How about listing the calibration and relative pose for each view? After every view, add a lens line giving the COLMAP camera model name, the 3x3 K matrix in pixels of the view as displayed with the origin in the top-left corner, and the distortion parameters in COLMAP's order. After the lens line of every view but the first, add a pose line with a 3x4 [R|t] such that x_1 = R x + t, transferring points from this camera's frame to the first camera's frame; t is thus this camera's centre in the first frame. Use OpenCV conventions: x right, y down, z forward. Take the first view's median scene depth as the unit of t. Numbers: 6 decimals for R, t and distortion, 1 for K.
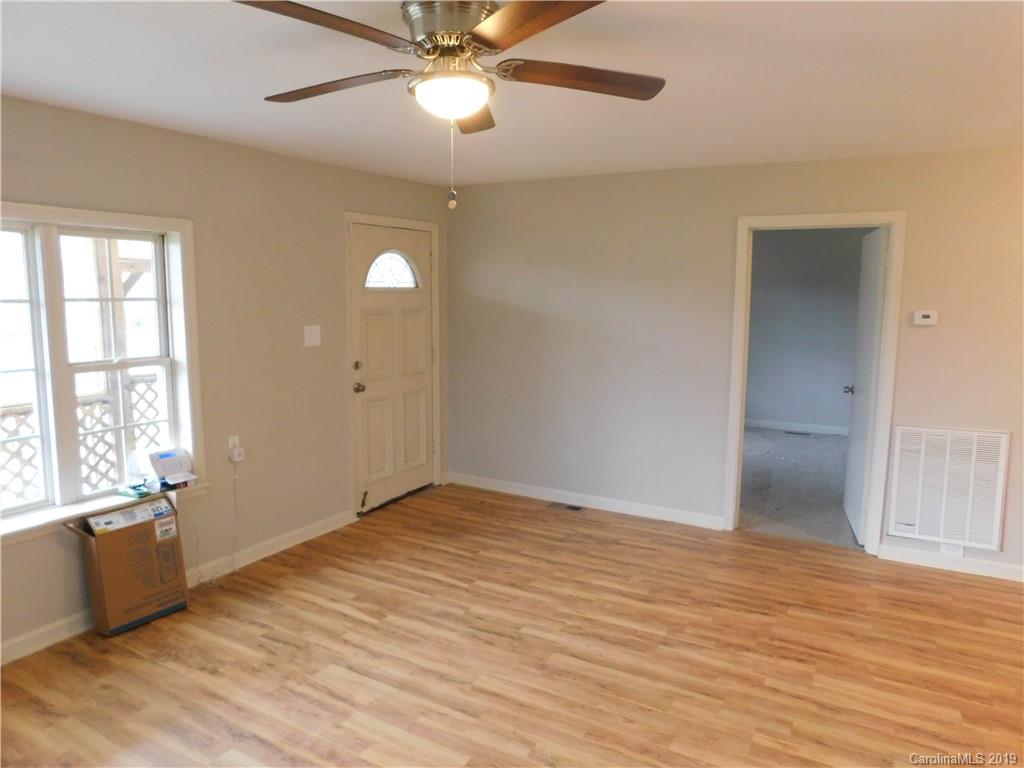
lens RADIAL K [[673.7, 0, 512.0], [0, 673.7, 384.0], [0, 0, 1]] dist [-0.077587, 0.062386]
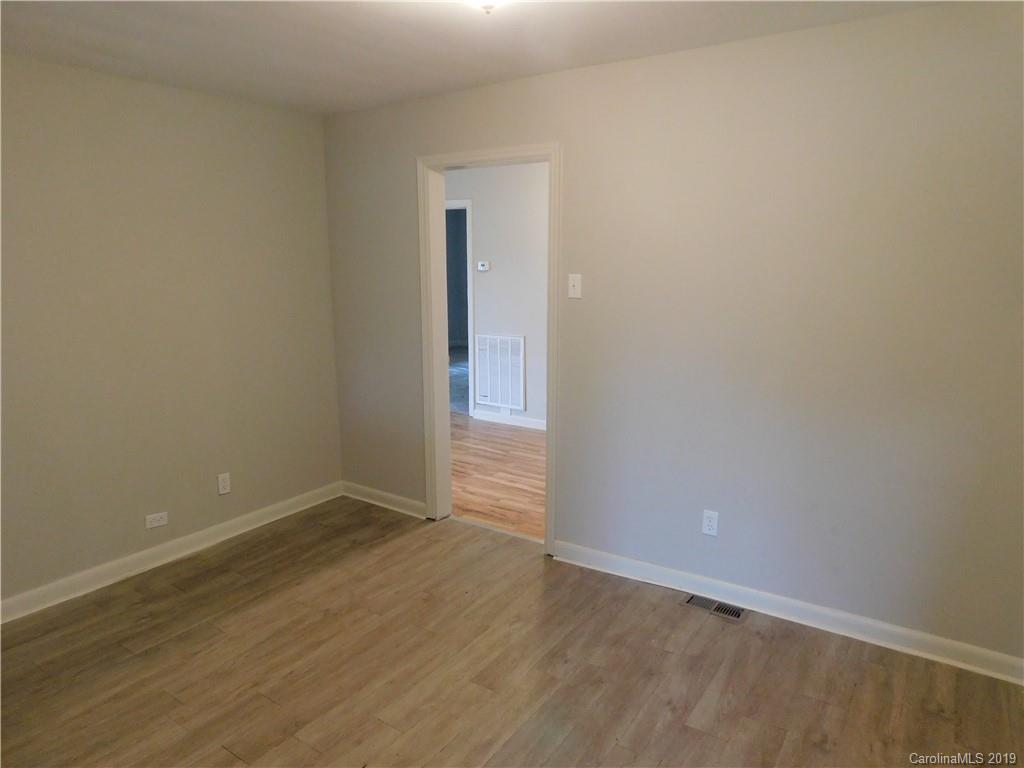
lens RADIAL K [[673.7, 0, 512.0], [0, 673.7, 384.0], [0, 0, 1]] dist [-0.077587, 0.062386]
pose [[0.996609, 0.014082, -0.081063, 1.005851], [-0.008684, 0.997745, 0.066561, 0.093362], [0.081818, -0.065632, 0.994484, -0.782044]]
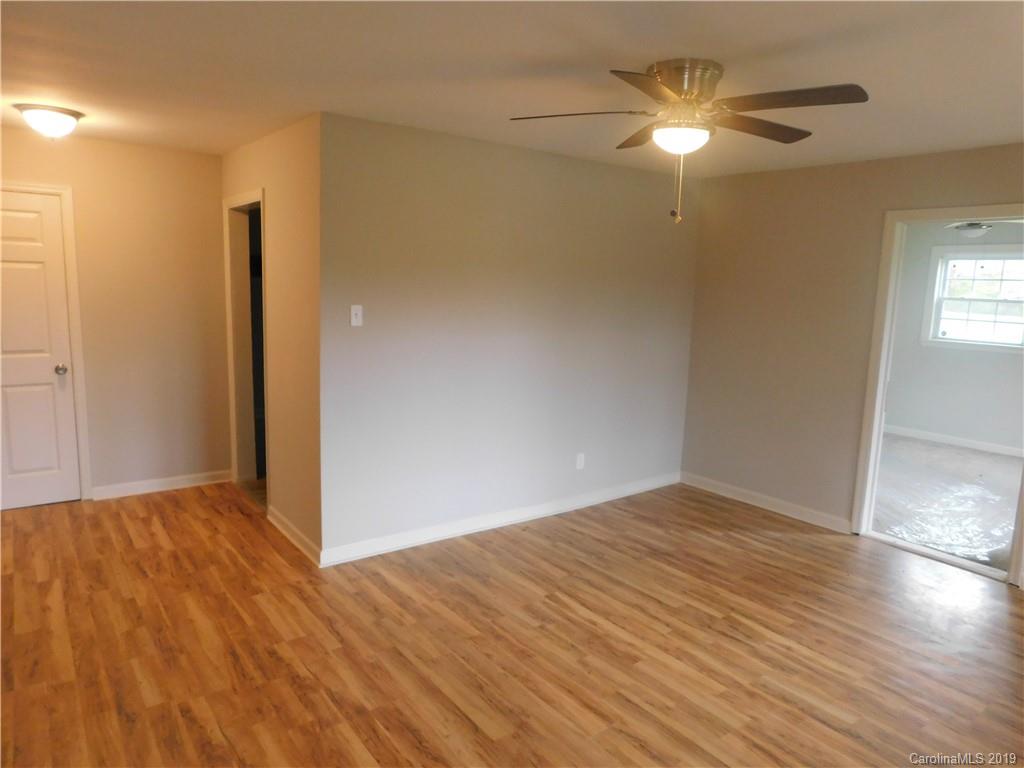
lens RADIAL K [[673.7, 0, 512.0], [0, 673.7, 384.0], [0, 0, 1]] dist [-0.077587, 0.062386]
pose [[-0.919644, -0.090523, 0.382179, -0.200727], [0.015318, 0.964069, 0.265210, -0.194046], [-0.392455, 0.249753, -0.885213, 1.465511]]
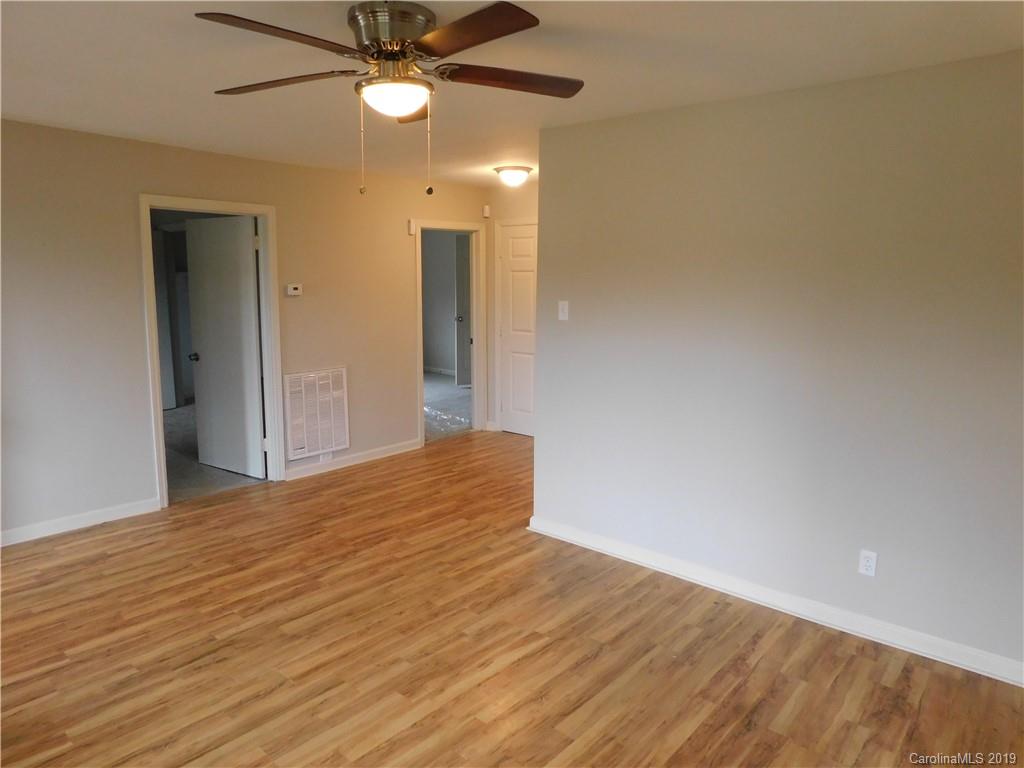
lens RADIAL K [[673.7, 0, 512.0], [0, 673.7, 384.0], [0, 0, 1]] dist [-0.077587, 0.062386]
pose [[0.197784, -0.158140, 0.967405, -0.732699], [0.119755, 0.983407, 0.136272, -0.054284], [-0.972903, 0.088899, 0.213440, 0.373491]]
